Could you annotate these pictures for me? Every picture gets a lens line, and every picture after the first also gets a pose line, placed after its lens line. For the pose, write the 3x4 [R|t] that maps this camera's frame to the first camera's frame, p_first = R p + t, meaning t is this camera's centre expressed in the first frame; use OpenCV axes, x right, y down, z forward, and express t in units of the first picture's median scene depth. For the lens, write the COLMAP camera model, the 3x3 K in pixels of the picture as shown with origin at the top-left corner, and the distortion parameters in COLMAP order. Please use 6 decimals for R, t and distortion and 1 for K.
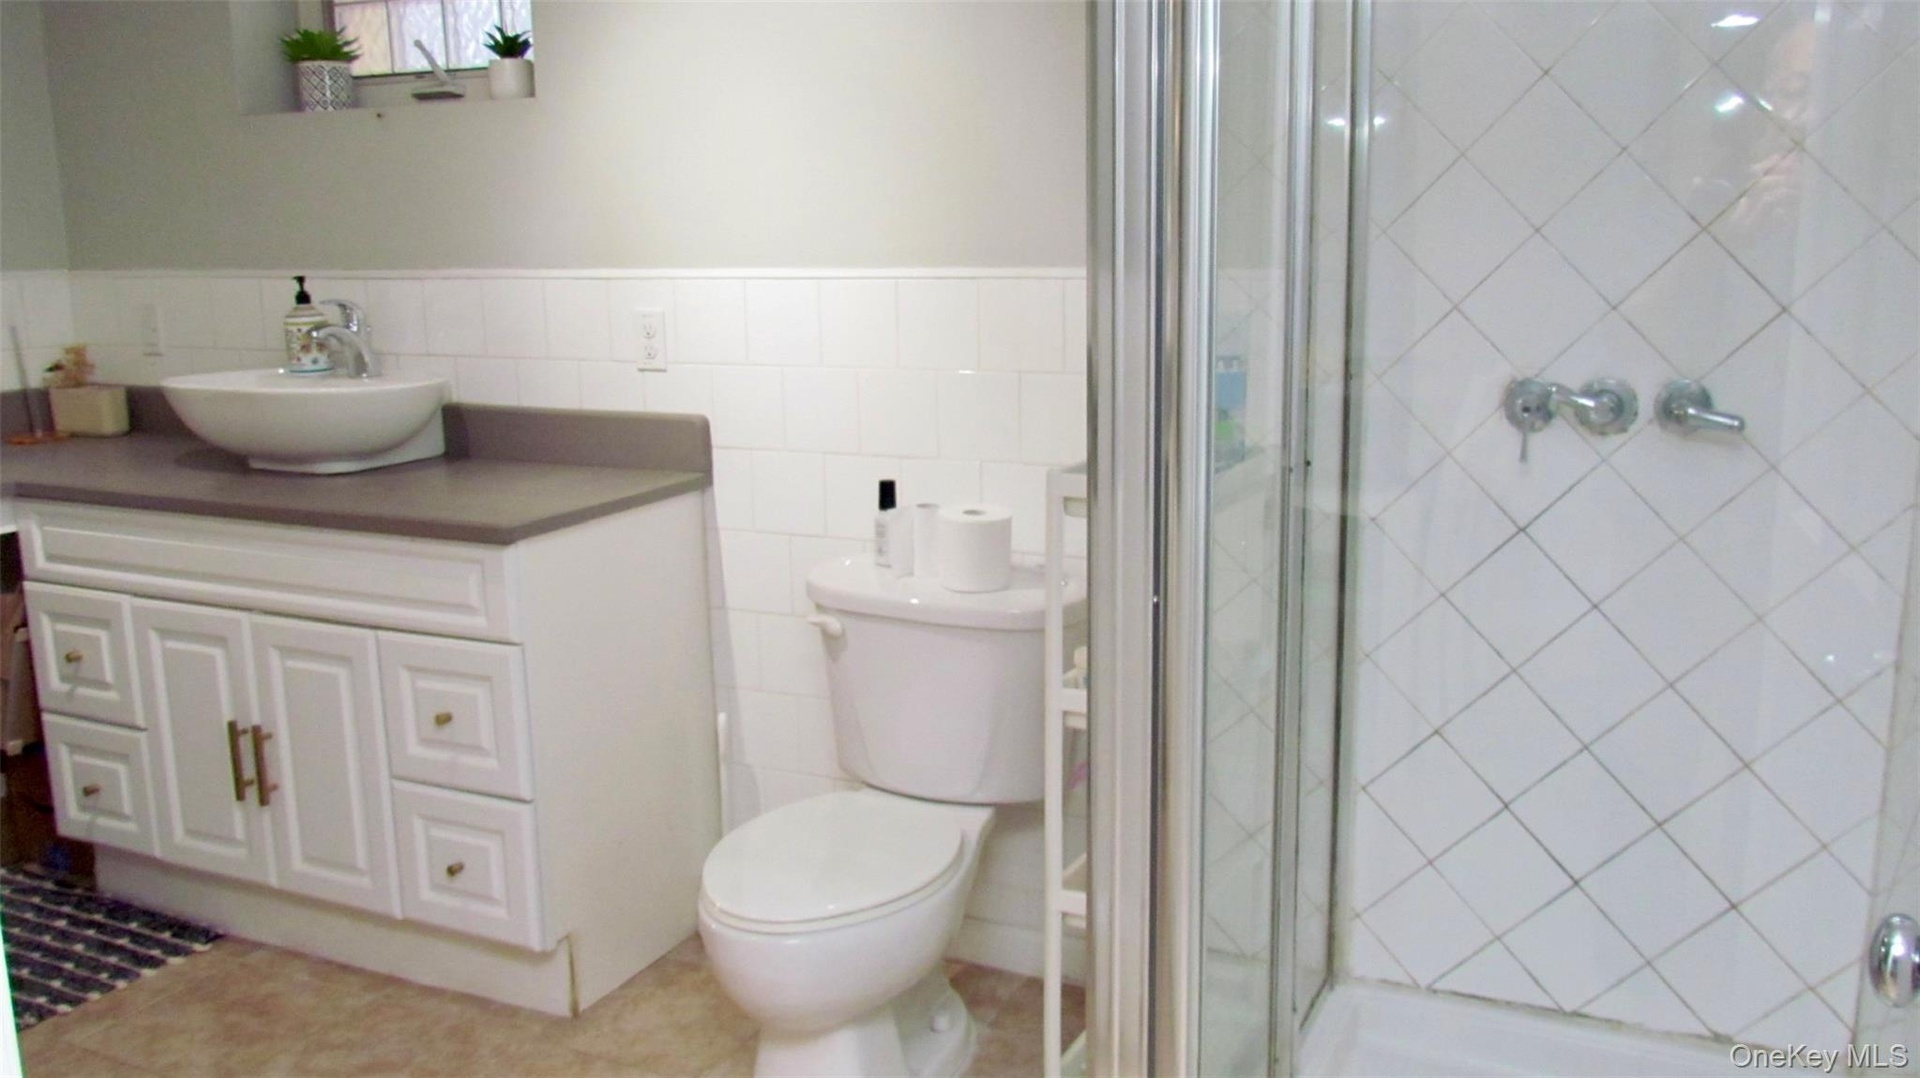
lens RADIAL K [[1573.2, 0, 963.9], [0, 1573.2, 534.5], [0, 0, 1]] dist [-0.037506, 0.017965]
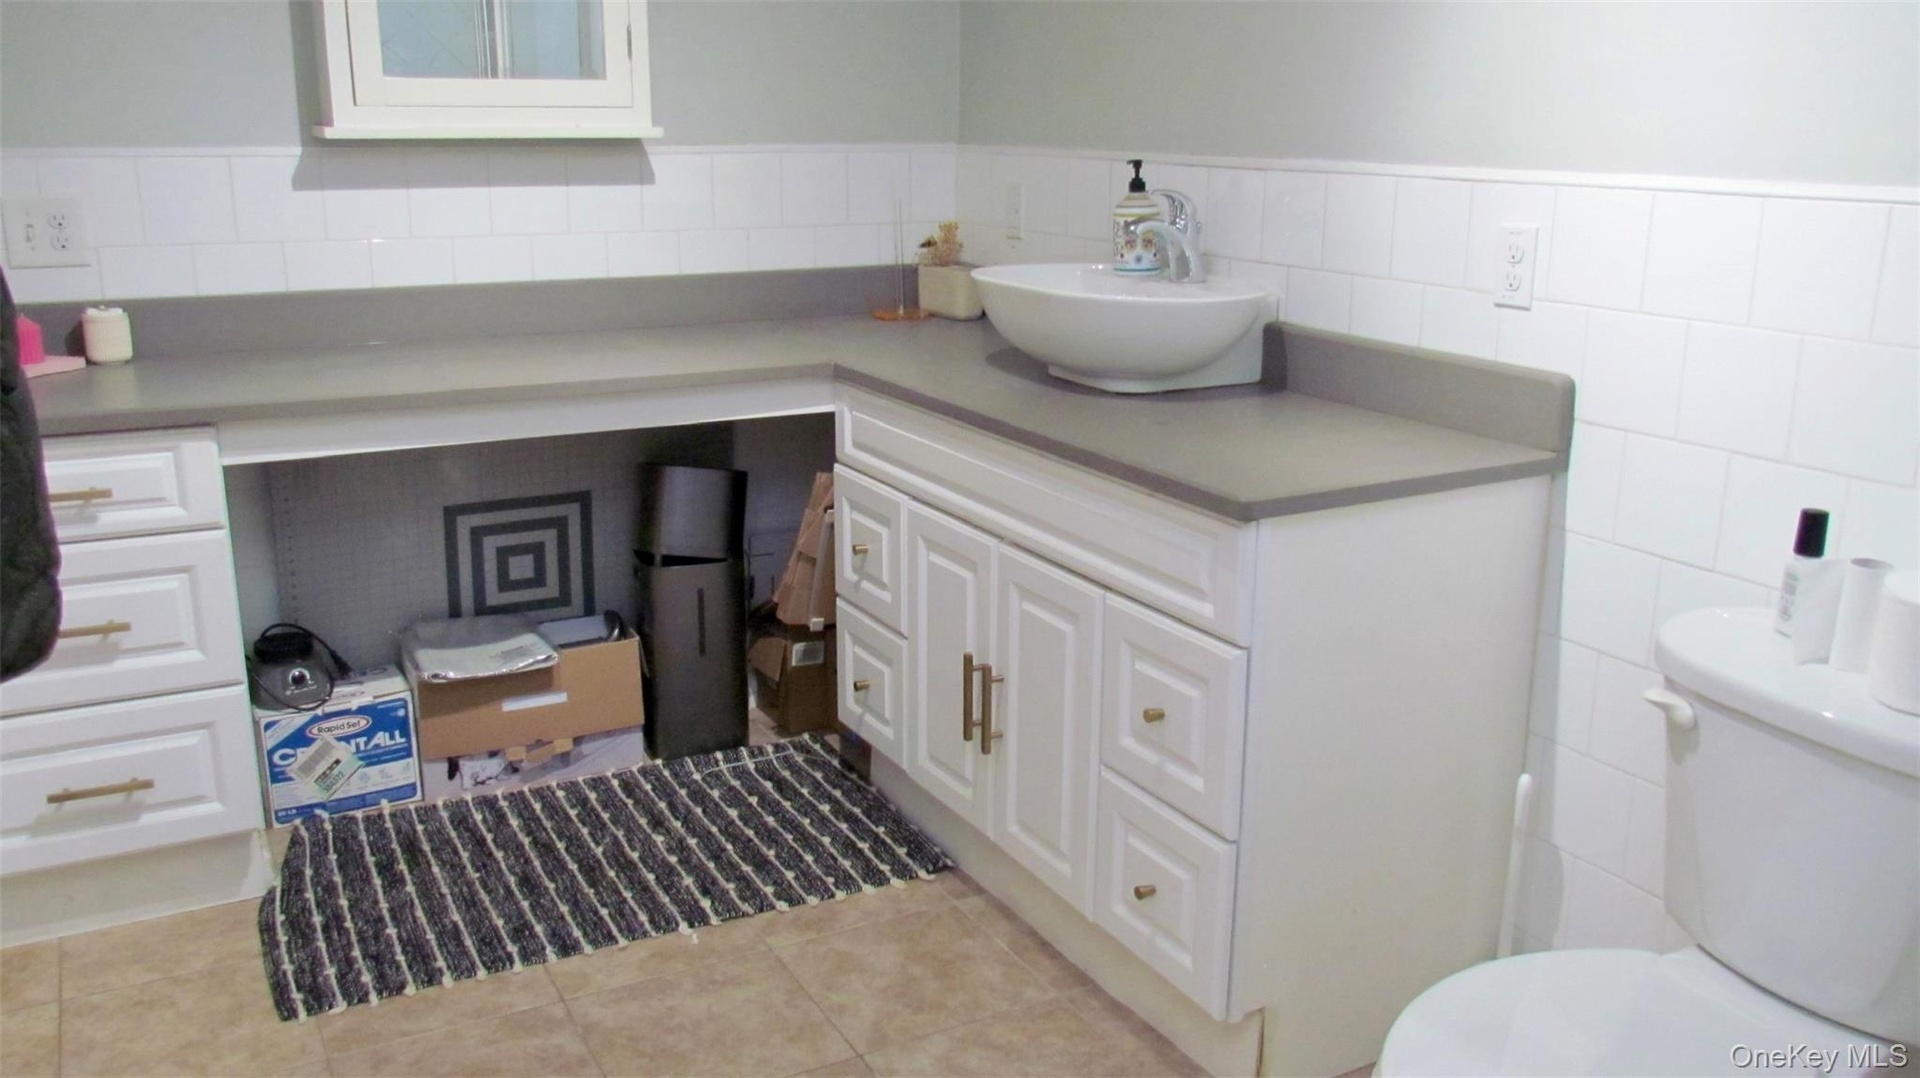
lens RADIAL K [[1573.2, 0, 964.0], [0, 1573.2, 555.2], [0, 0, 1]] dist [-0.037506, 0.017965]
pose [[0.809897, 0.175889, -0.559580, 0.028170], [-0.130590, 0.984108, 0.120321, -0.044245], [0.571851, -0.024372, 0.819996, 0.238708]]
